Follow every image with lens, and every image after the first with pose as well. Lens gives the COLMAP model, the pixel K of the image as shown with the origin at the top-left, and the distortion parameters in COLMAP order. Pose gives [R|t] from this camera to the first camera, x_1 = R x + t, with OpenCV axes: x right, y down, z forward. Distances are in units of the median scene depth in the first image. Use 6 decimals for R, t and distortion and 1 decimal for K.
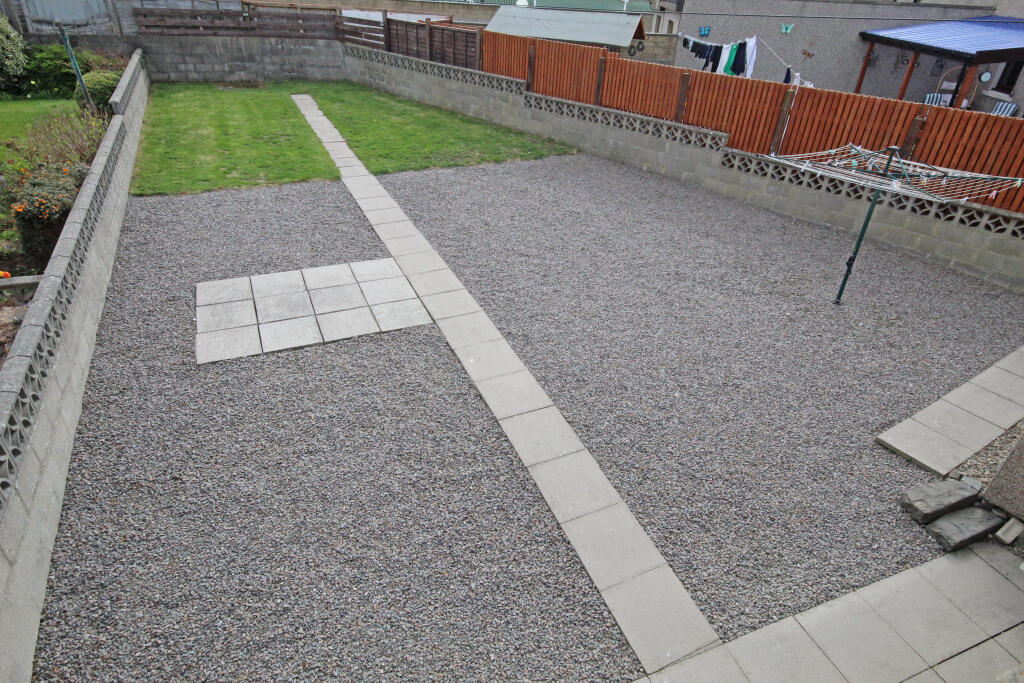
lens RADIAL K [[632.3, 0, 512.0], [0, 632.3, 341.5], [0, 0, 1]] dist [-0.003448, 0.000132]
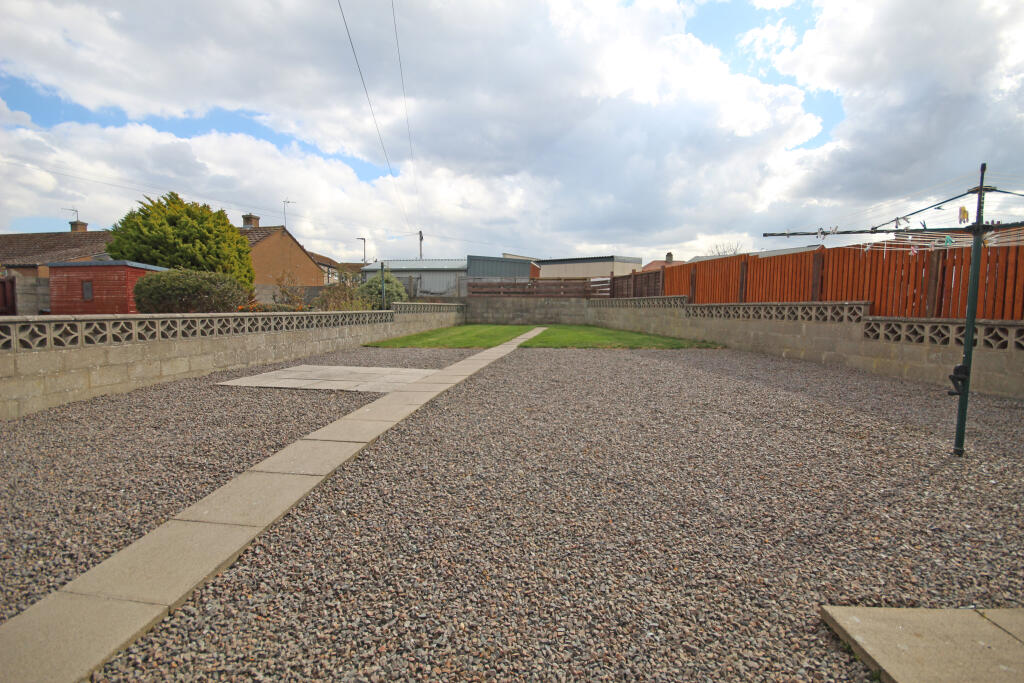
lens RADIAL K [[483.5, 0, 512.0], [0, 483.5, 341.5], [0, 0, 1]] dist [0.001762, -0.006673]
pose [[0.812882, -0.003607, -0.582417, 0.267078], [-0.274515, 0.879569, -0.388588, 0.079438], [0.513677, 0.475758, 0.713996, 0.260784]]
